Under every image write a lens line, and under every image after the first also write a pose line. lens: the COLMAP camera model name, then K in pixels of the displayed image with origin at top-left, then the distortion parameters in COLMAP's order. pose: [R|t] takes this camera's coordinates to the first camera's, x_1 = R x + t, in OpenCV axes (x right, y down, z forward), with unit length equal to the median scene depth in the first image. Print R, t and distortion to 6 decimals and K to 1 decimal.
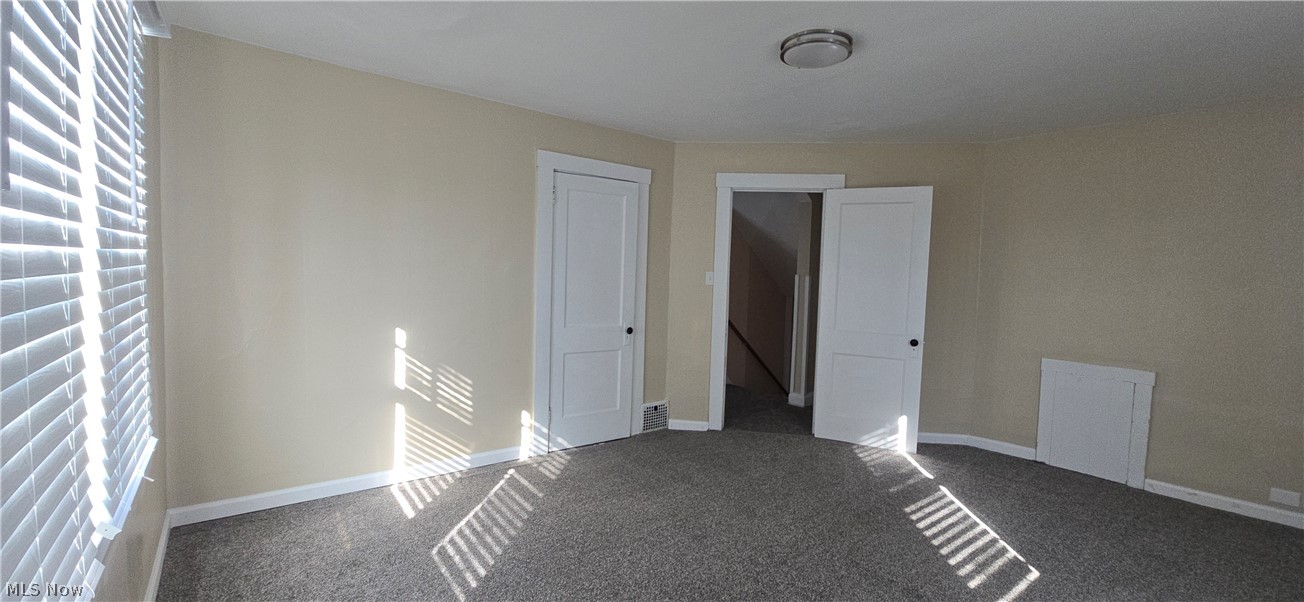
lens RADIAL K [[528.0, 0, 659.2], [0, 528.0, 296.7], [0, 0, 1]] dist [0.000648, 0.000001]
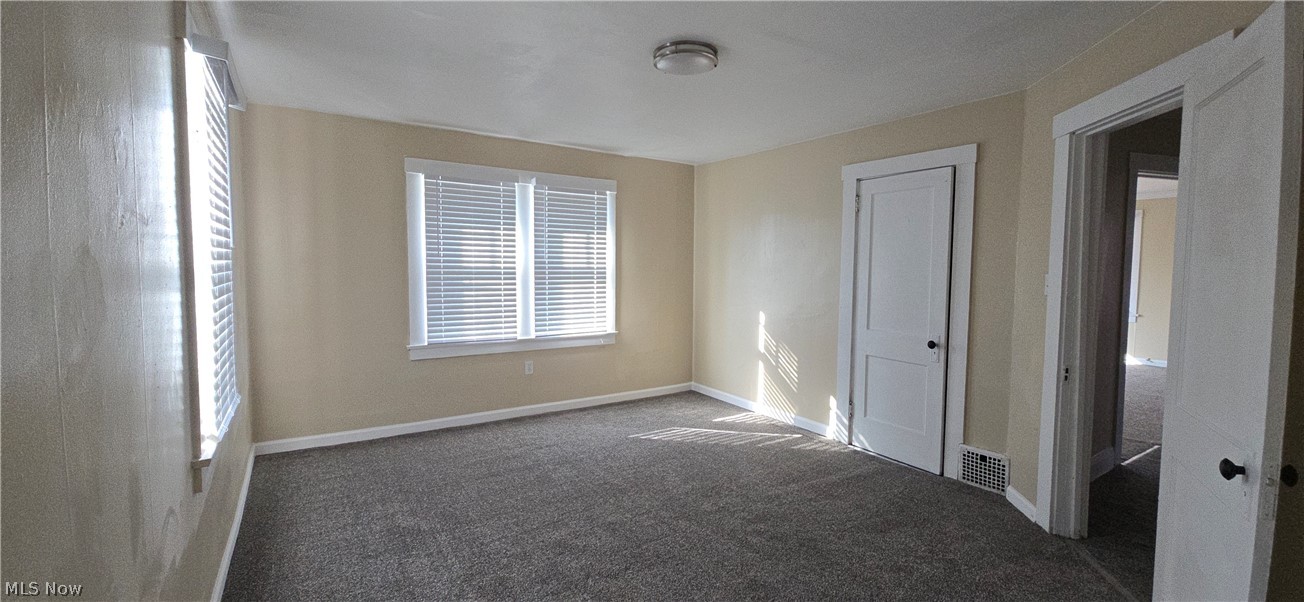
lens RADIAL K [[528.0, 0, 659.2], [0, 528.0, 296.7], [0, 0, 1]] dist [0.000648, 0.000001]
pose [[-0.072104, 0.026975, -0.997032, 1.009072], [-0.065122, 0.997374, 0.031694, -0.013082], [0.995269, 0.067214, -0.070158, 0.771917]]
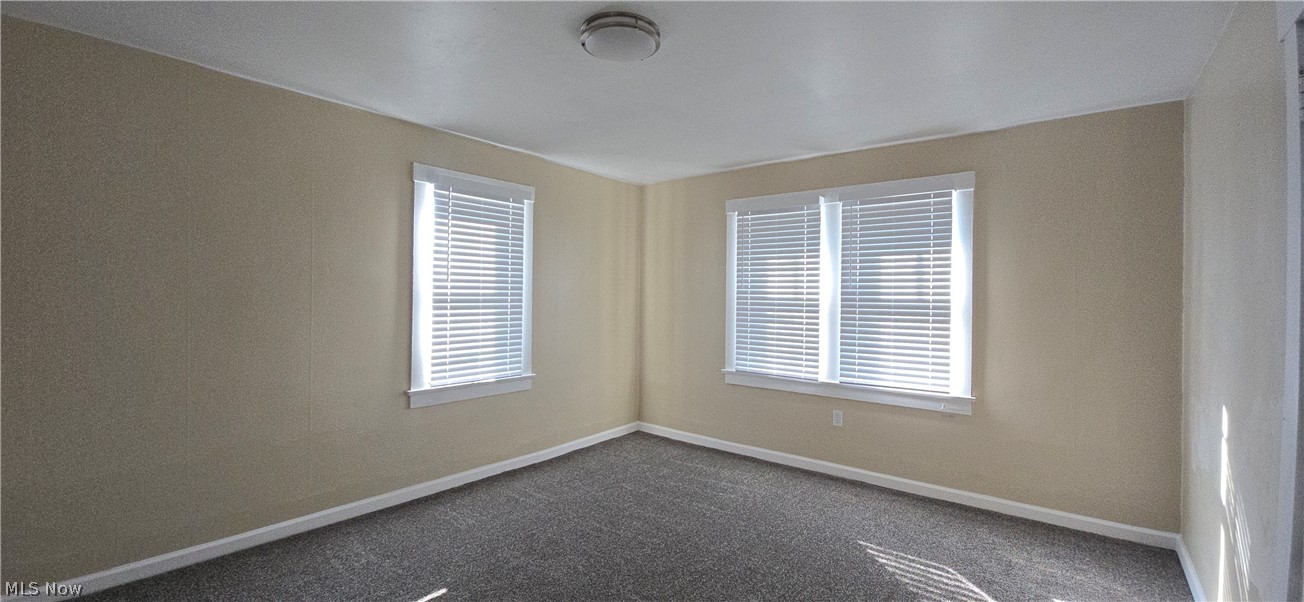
lens RADIAL K [[528.0, 0, 659.2], [0, 528.0, 296.7], [0, 0, 1]] dist [0.000648, 0.000001]
pose [[-0.969563, -0.038485, -0.241798, 0.313471], [-0.051775, 0.997463, 0.048850, -0.066512], [0.239304, 0.059882, -0.969096, 1.381144]]
